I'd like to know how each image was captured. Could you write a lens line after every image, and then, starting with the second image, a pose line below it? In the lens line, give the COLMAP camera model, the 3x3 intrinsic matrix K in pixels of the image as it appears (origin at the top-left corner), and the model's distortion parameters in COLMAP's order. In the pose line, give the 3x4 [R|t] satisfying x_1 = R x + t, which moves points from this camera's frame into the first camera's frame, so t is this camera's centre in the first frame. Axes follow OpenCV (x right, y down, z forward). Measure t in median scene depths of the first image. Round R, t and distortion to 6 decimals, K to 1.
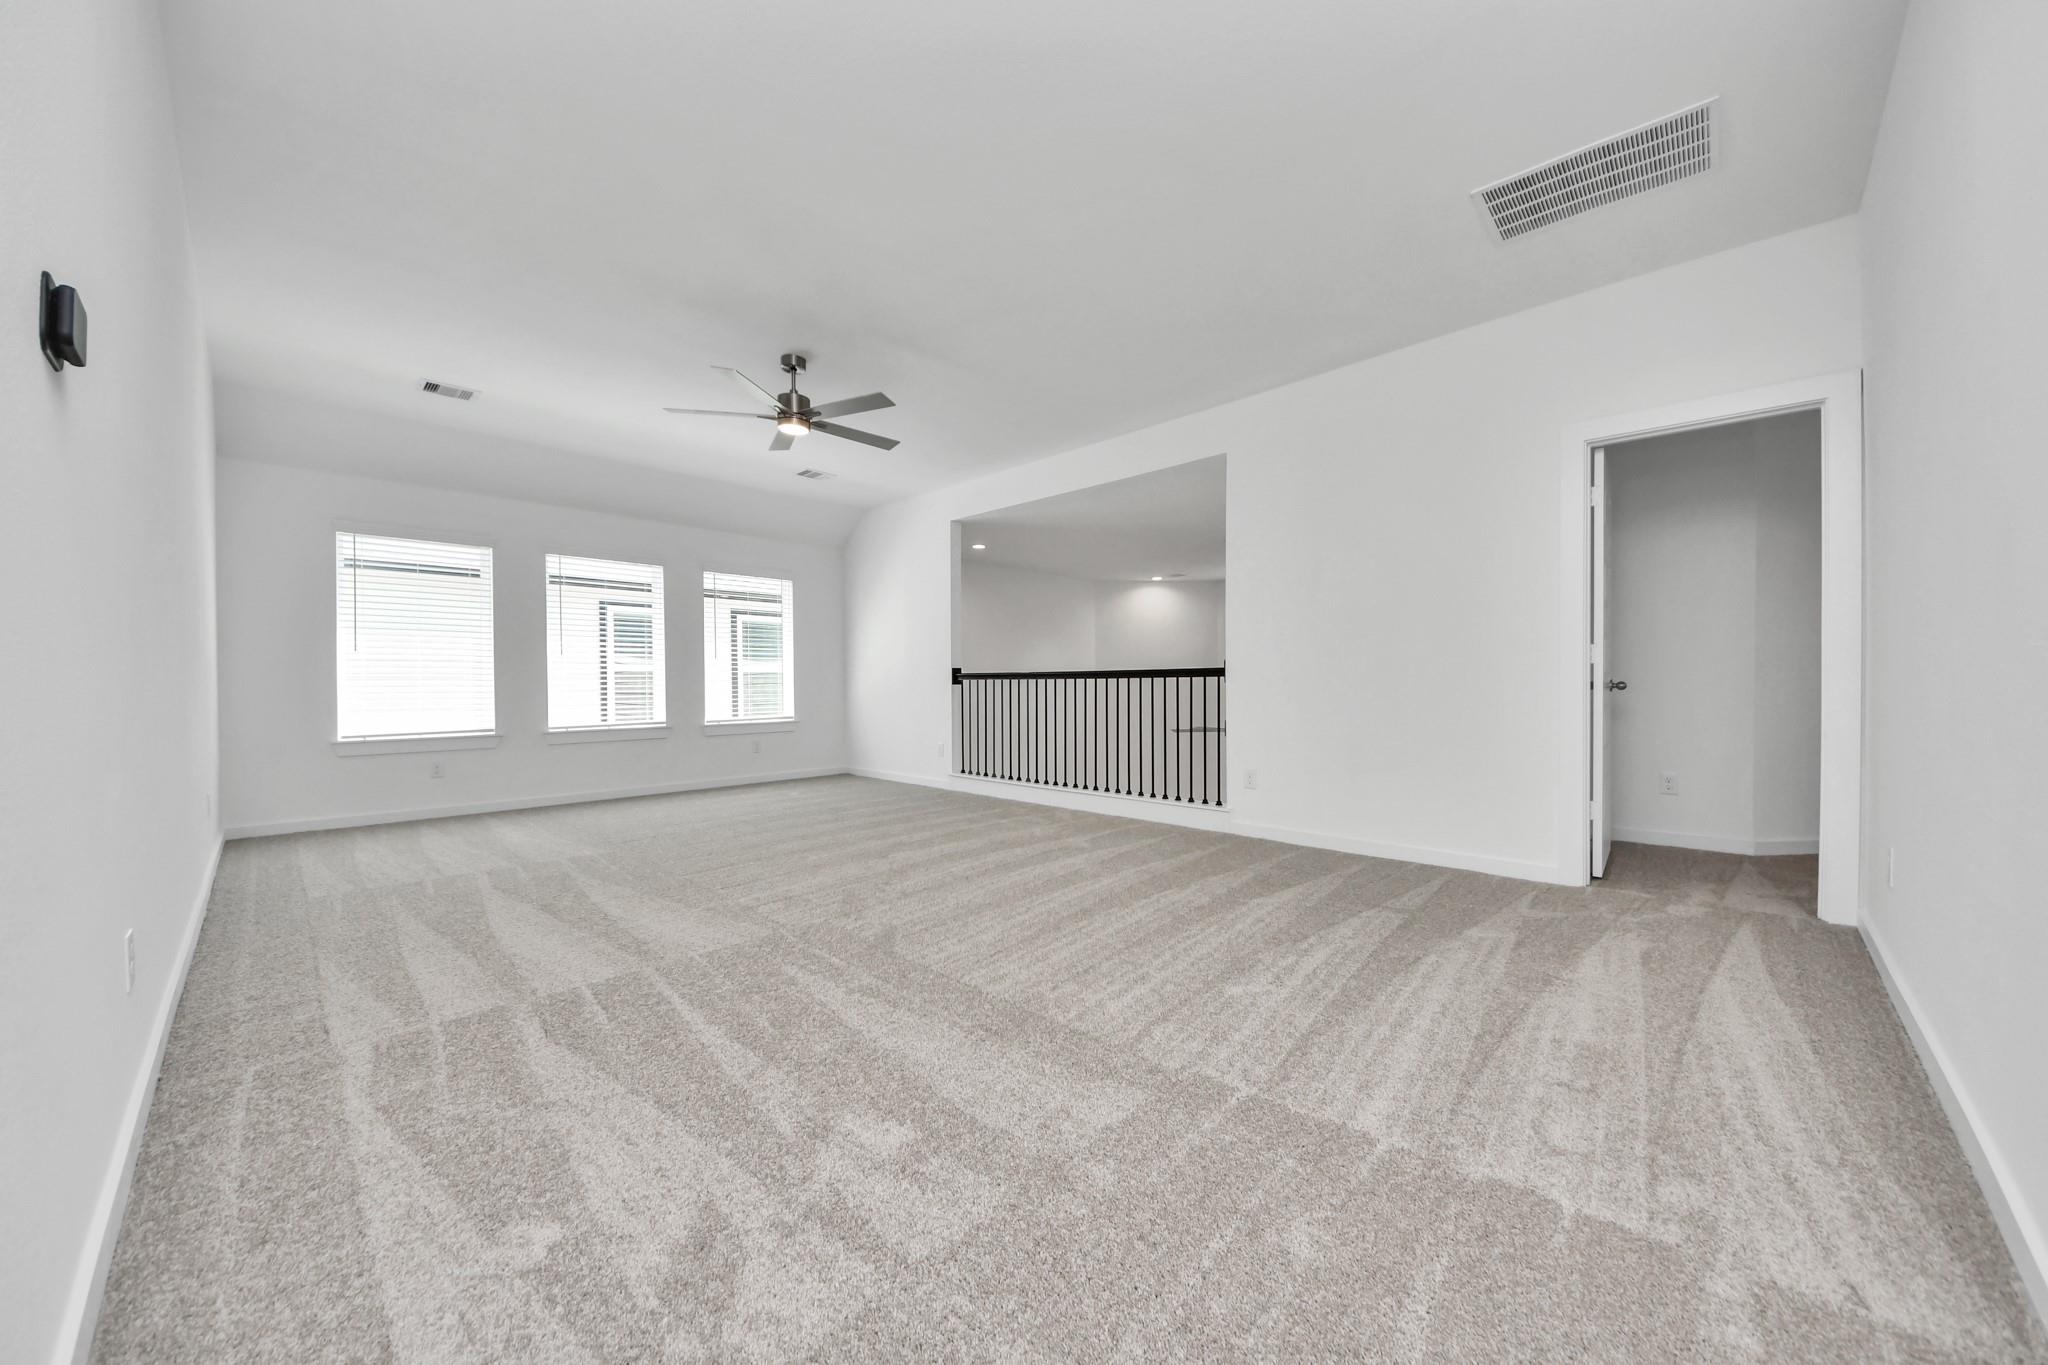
lens RADIAL K [[731.1, 0, 1031.9], [0, 731.1, 690.3], [0, 0, 1]] dist [-0.017429, -0.000284]
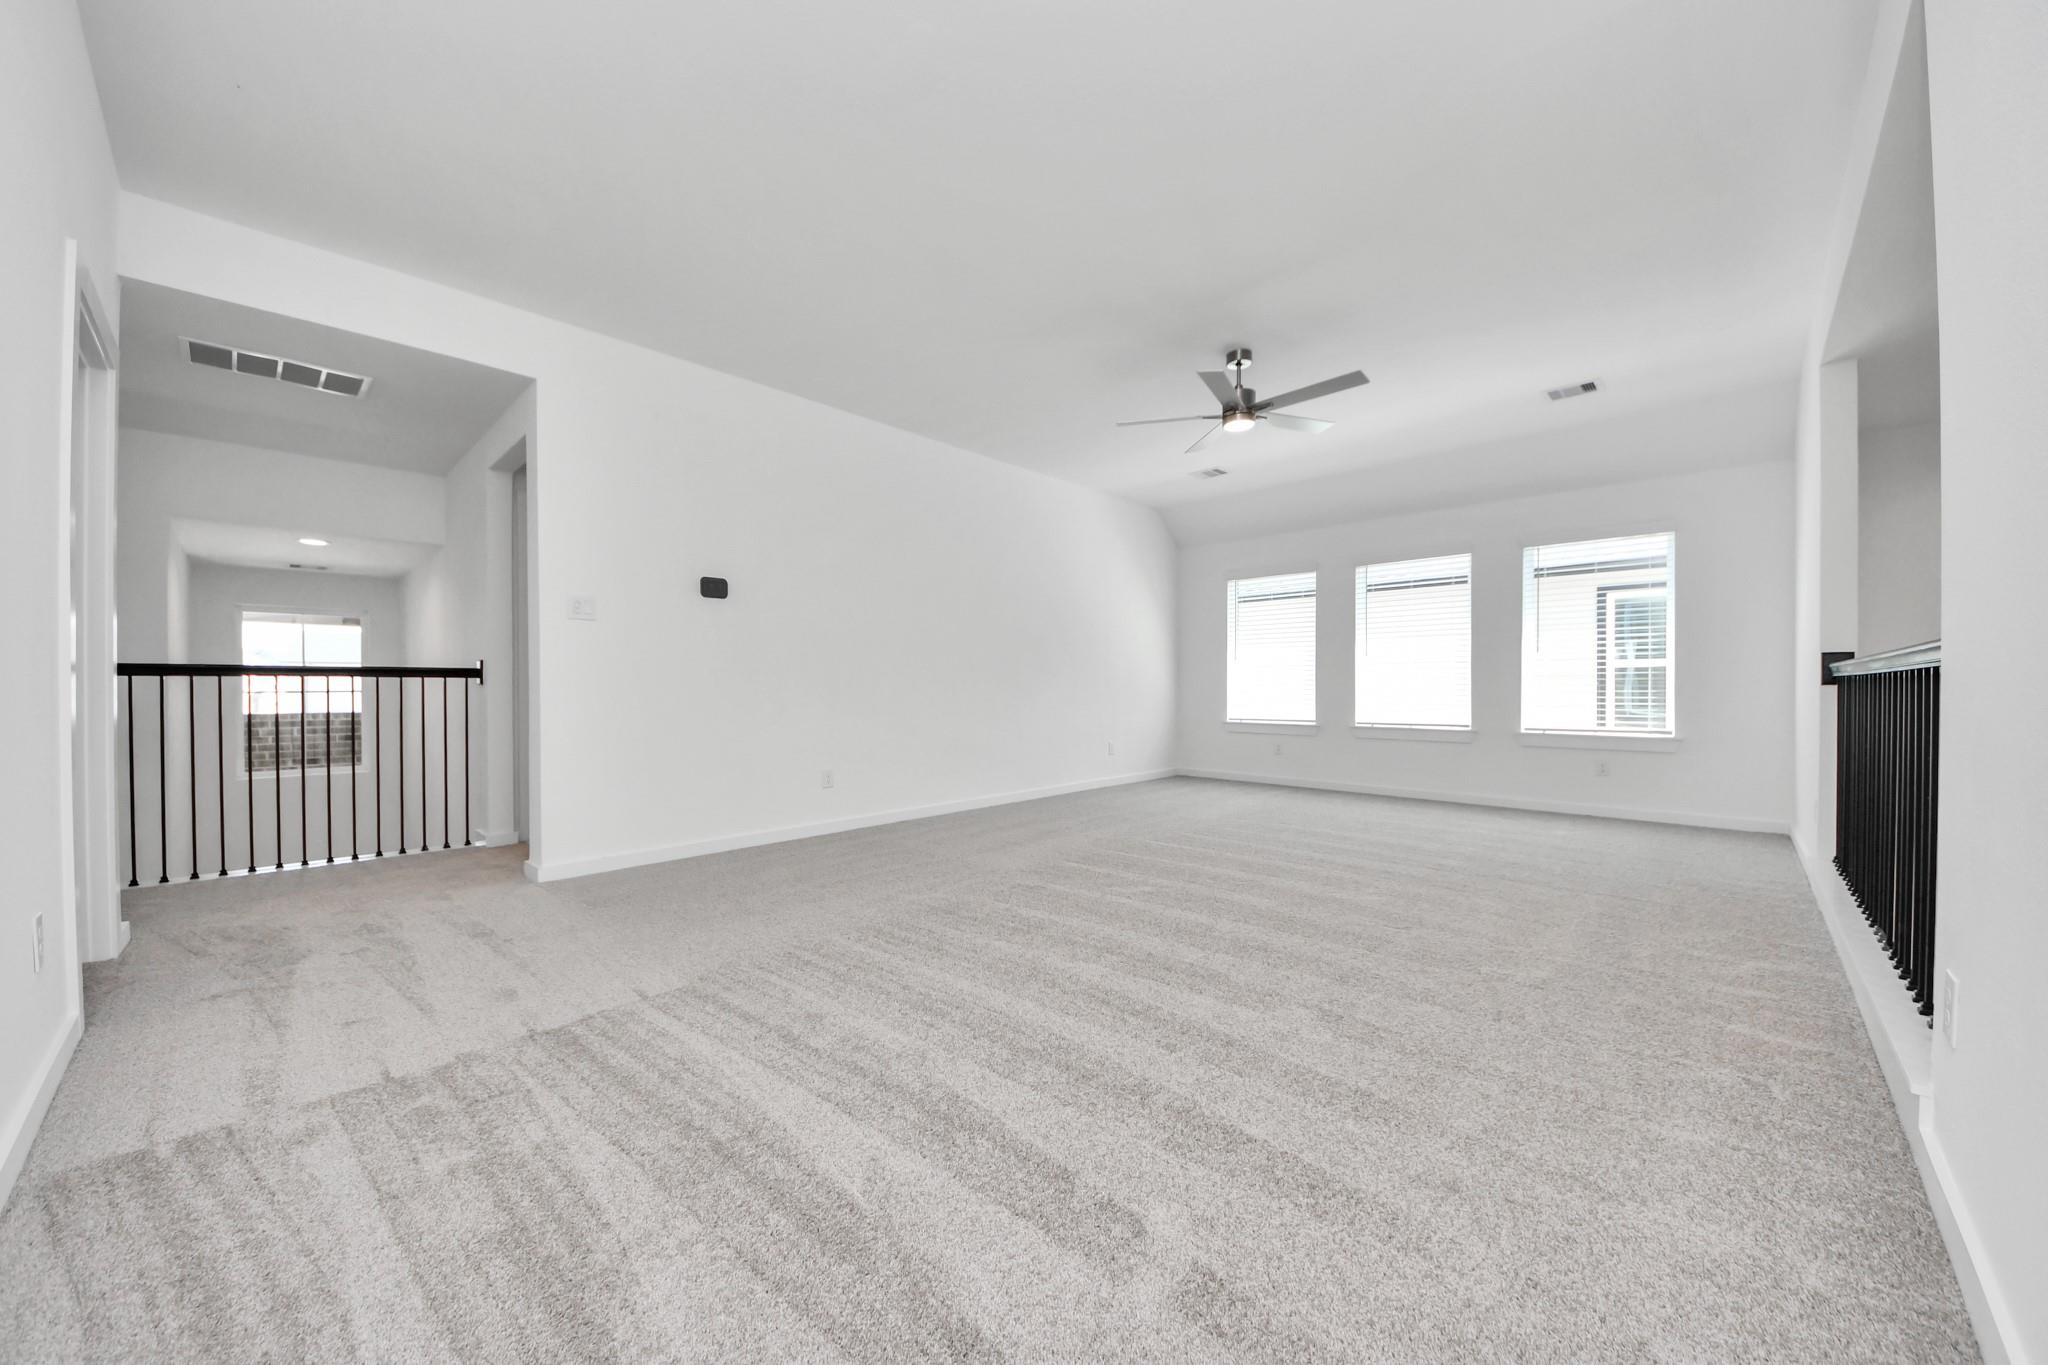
lens RADIAL K [[748.2, 0, 1019.5], [0, 748.2, 690.8], [0, 0, 1]] dist [-0.014262, -0.000122]
pose [[-0.046335, 0.010820, -0.998867, 0.390690], [-0.007141, 0.999912, 0.011162, -0.004657], [0.998900, 0.007651, -0.046254, 0.416562]]
